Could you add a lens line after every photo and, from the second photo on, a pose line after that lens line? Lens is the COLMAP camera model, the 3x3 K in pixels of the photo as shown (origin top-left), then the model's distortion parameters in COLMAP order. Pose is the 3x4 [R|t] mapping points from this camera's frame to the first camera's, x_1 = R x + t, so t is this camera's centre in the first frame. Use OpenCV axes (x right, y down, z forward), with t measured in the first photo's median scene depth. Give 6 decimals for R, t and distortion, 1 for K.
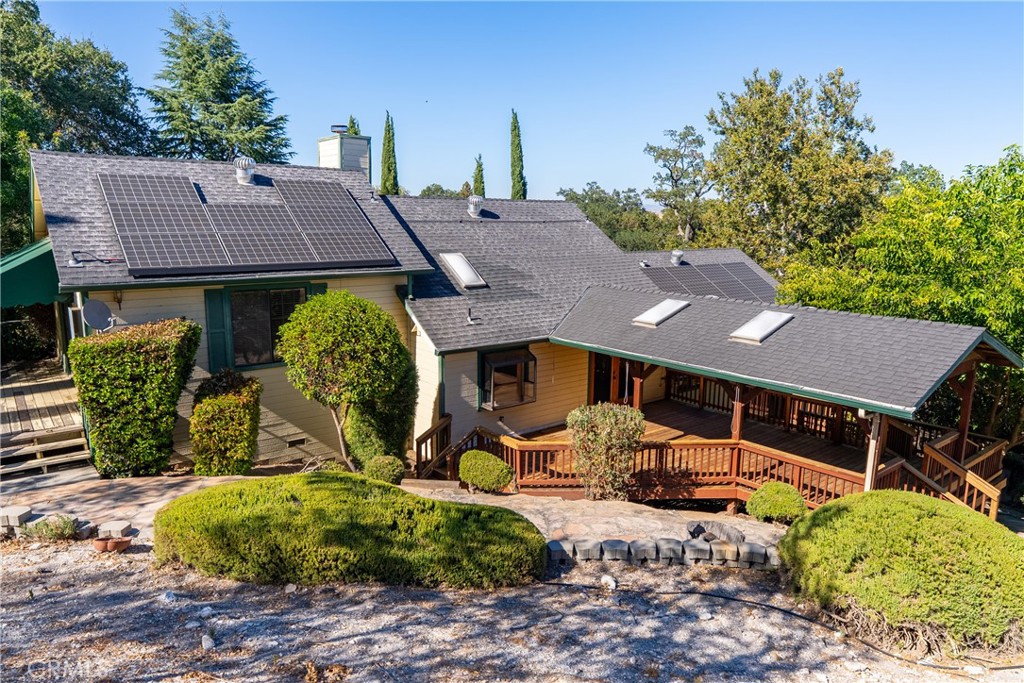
lens RADIAL K [[684.3, 0, 499.1], [0, 684.3, 369.6], [0, 0, 1]] dist [-0.007285, 0.002937]
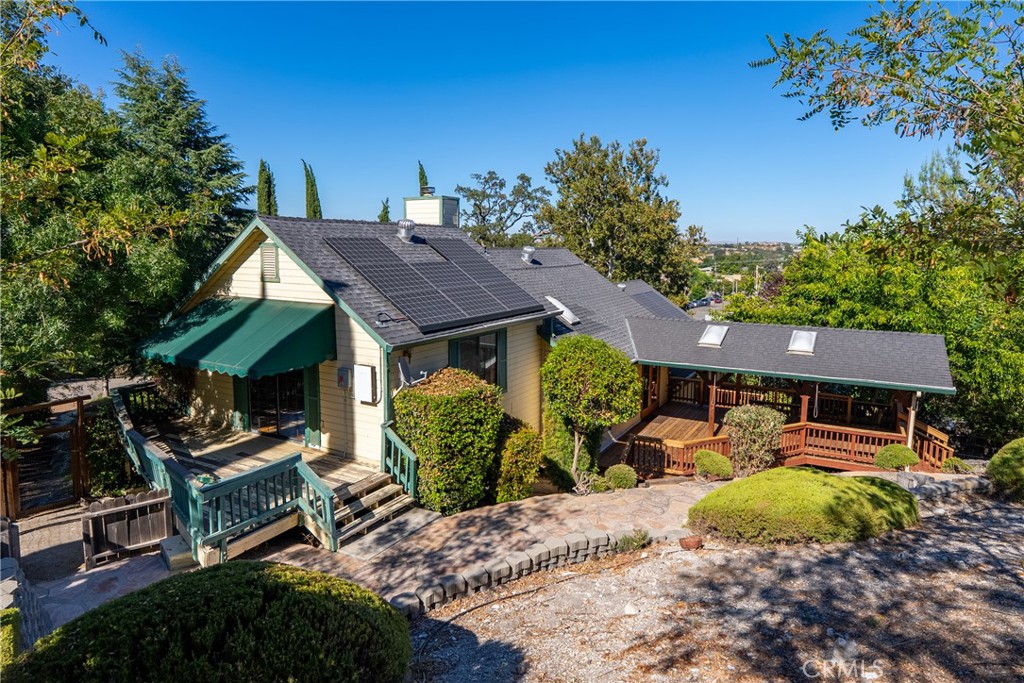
lens RADIAL K [[638.8, 0, 494.7], [0, 638.8, 349.1], [0, 0, 1]] dist [-0.009718, 0.000565]
pose [[0.928464, -0.065355, 0.365627, -0.558573], [0.084748, 0.995707, -0.037227, -0.042293], [-0.361624, 0.065550, 0.930017, -0.009599]]
